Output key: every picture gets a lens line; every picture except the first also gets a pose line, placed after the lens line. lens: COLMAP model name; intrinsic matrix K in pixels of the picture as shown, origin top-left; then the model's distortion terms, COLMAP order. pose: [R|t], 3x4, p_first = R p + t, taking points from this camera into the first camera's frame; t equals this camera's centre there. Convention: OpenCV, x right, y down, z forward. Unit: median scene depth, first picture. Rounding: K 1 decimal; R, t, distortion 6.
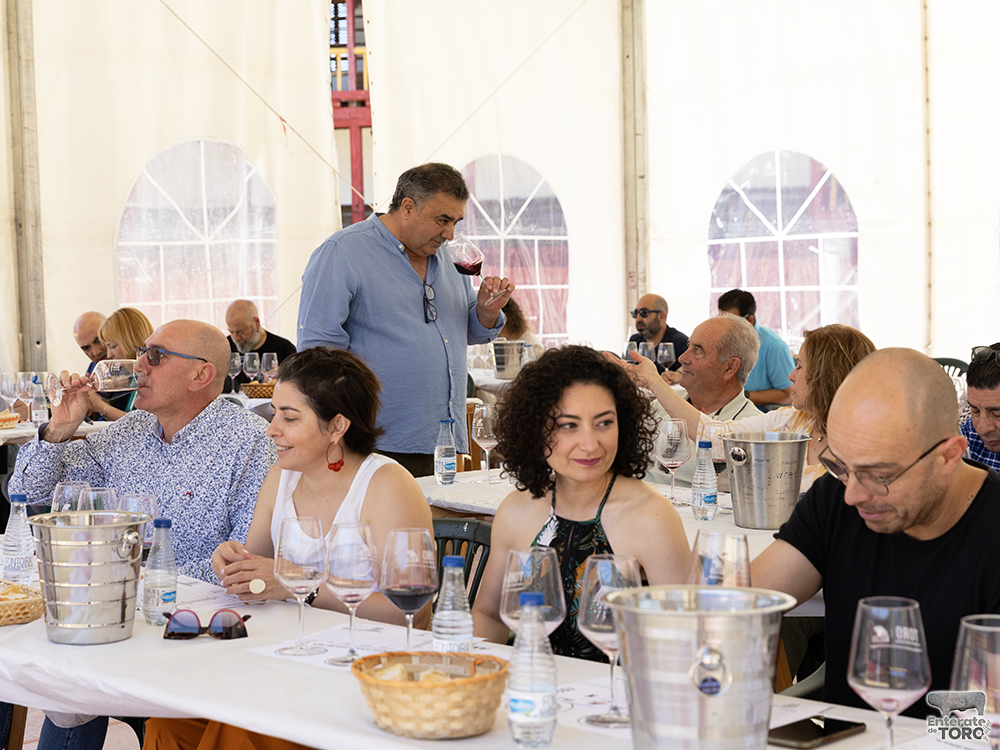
lens RADIAL K [[2063.4, 0, 500.0], [0, 2063.4, 375.0], [0, 0, 1]] dist [-0.024289, -0.009170]
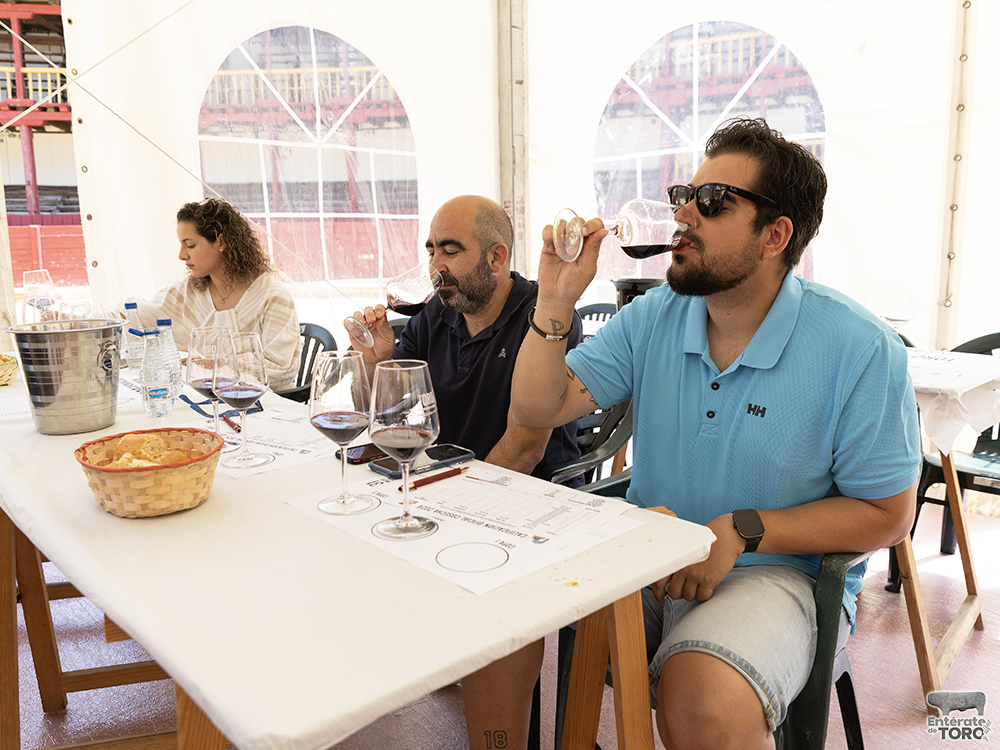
lens RADIAL K [[863.7, 0, 500.0], [0, 863.7, 375.0], [0, 0, 1]] dist [0.006248, 0.002131]
pose [[1.000000, 0.000099, 0.000290, 0.060971], [-0.000130, 0.993892, 0.110355, -0.018889], [-0.000278, -0.110355, 0.993892, 0.648820]]
